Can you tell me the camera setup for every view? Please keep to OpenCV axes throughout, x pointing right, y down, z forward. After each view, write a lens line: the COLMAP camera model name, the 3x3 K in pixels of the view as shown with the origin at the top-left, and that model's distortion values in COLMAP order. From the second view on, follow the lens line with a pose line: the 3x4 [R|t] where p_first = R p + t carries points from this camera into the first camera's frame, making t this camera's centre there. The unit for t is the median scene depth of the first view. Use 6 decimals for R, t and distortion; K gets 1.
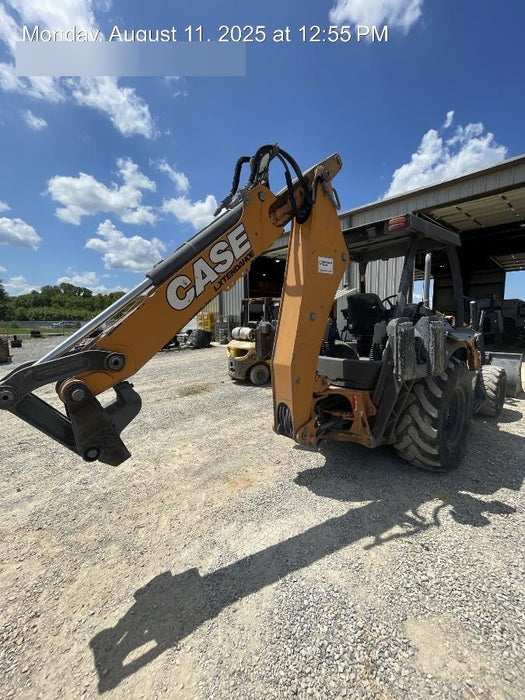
lens RADIAL K [[282.7, 0, 263.3], [0, 282.7, 345.4], [0, 0, 1]] dist [-0.001486, 0.004238]
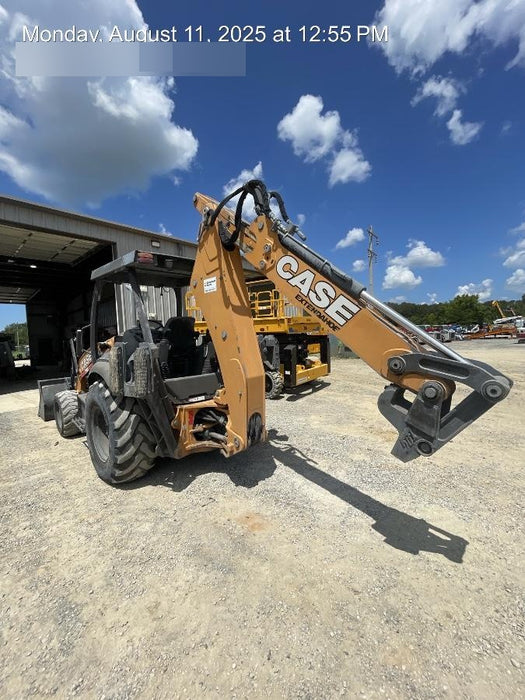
lens RADIAL K [[271.4, 0, 271.1], [0, 271.4, 346.3], [0, 0, 1]] dist [0.001462, 0.000282]
pose [[-0.080593, -0.020269, 0.996541, -1.147090], [0.142366, 0.989308, 0.031635, -0.083668], [-0.986528, 0.144423, -0.076846, 1.175872]]
